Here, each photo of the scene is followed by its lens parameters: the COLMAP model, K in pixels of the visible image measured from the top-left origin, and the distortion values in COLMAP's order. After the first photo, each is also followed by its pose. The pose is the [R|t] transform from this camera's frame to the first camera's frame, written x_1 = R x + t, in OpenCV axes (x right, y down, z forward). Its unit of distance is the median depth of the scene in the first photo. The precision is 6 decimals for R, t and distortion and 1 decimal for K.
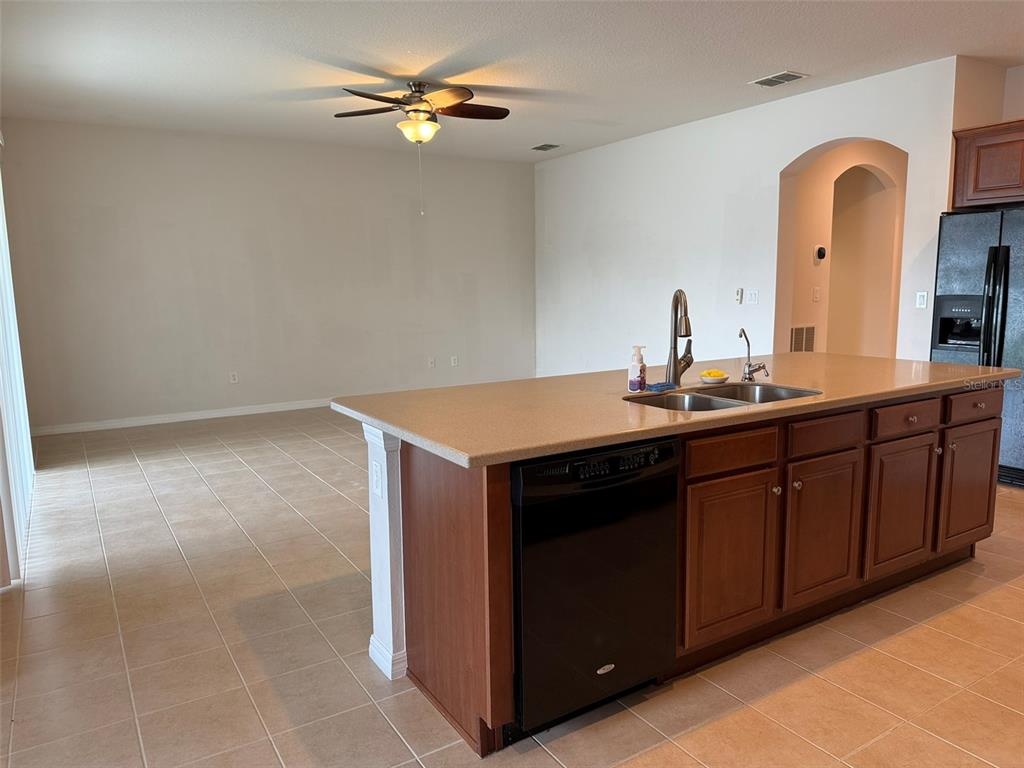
lens RADIAL K [[711.5, 0, 514.8], [0, 711.5, 388.0], [0, 0, 1]] dist [0.138909, -0.177397]
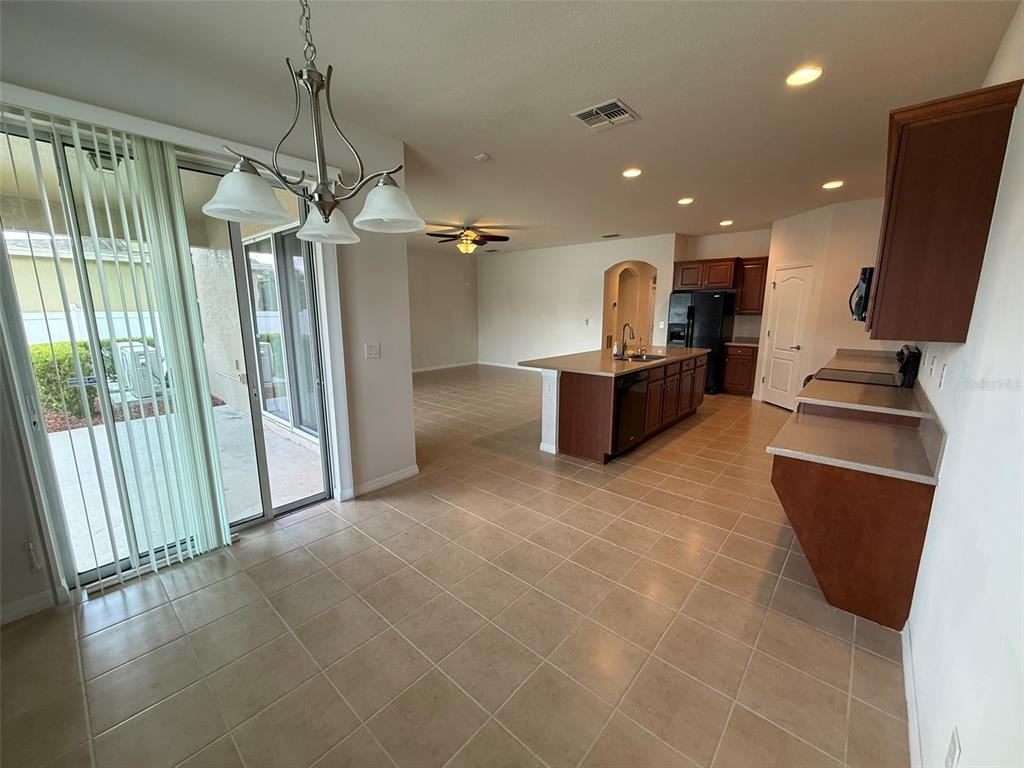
lens RADIAL K [[410.1, 0, 507.8], [0, 410.1, 384.7], [0, 0, 1]] dist [-0.001879, 0.000083]
pose [[0.959795, -0.041225, 0.277658, -0.433535], [0.031137, 0.998688, 0.040648, 0.019887], [-0.278969, -0.030368, 0.959820, -0.301090]]
